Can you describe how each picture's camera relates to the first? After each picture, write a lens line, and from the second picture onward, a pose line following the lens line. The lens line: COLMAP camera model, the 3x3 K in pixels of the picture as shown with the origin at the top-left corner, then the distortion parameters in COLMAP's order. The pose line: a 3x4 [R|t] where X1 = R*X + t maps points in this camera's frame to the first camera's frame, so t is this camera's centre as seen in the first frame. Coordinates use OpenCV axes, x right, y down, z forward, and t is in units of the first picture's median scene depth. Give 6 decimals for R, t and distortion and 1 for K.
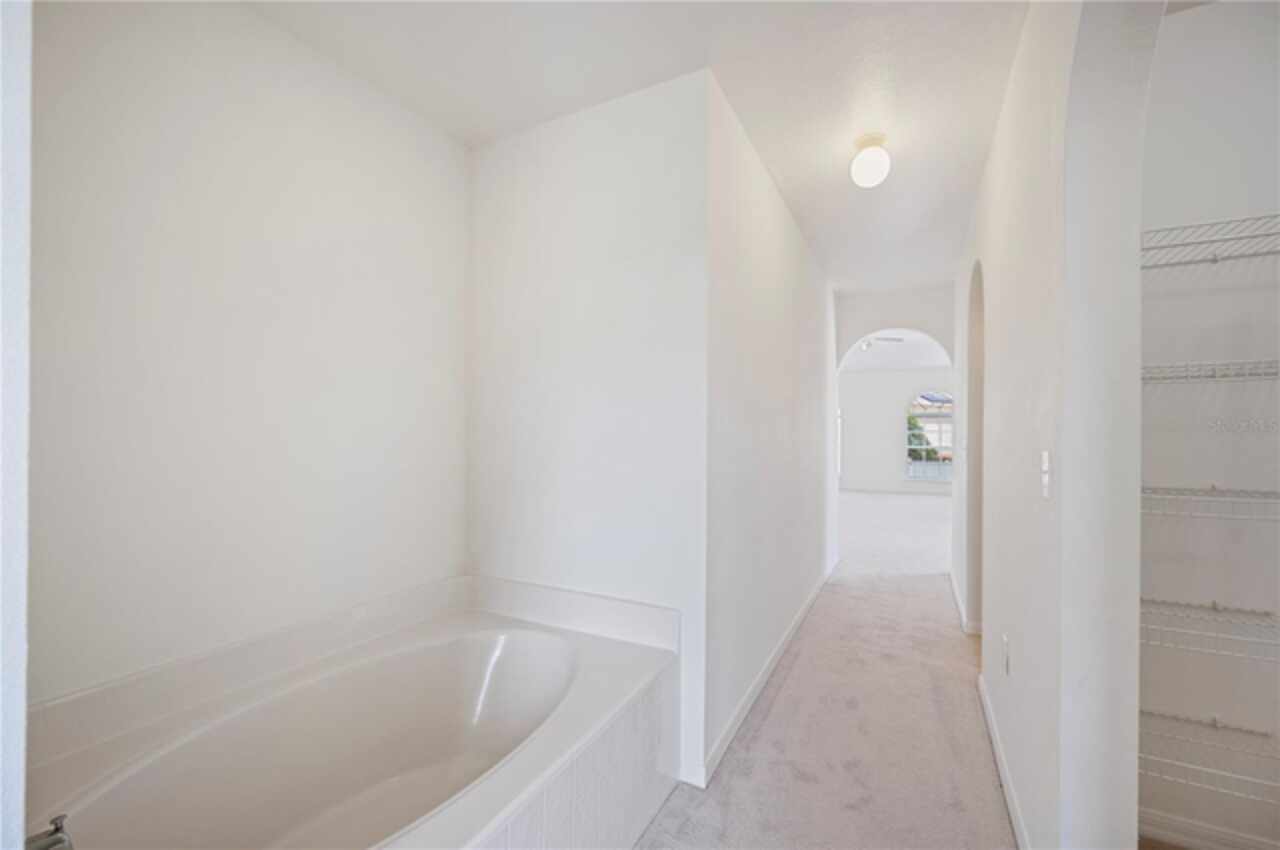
lens RADIAL K [[508.6, 0, 645.3], [0, 508.6, 432.0], [0, 0, 1]] dist [-0.001226, -0.000048]
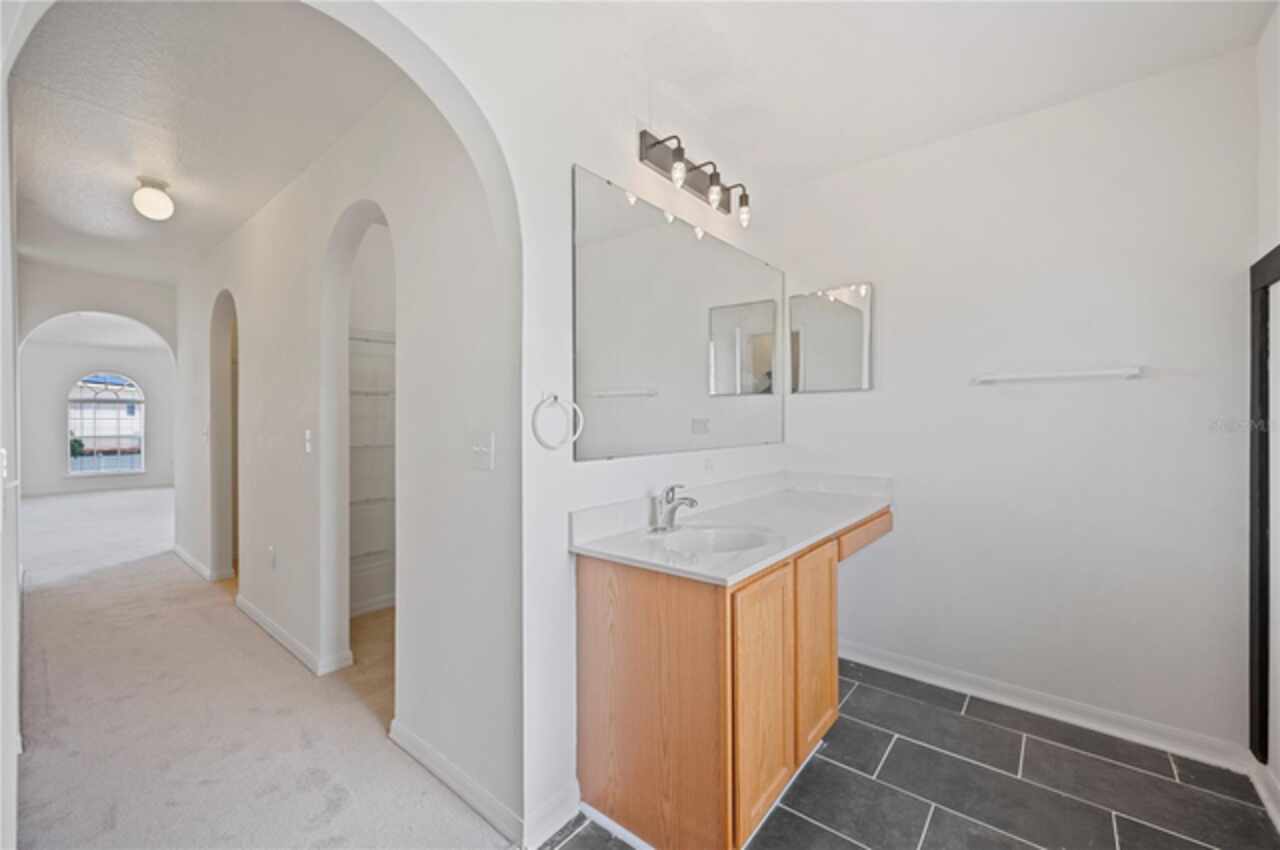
lens RADIAL K [[508.6, 0, 644.2], [0, 508.6, 423.2], [0, 0, 1]] dist [-0.001226, -0.000048]
pose [[0.202406, -0.010580, 0.979245, -0.102691], [0.001888, 0.999944, 0.010413, -0.000839], [-0.979300, -0.000259, 0.202414, -0.079724]]
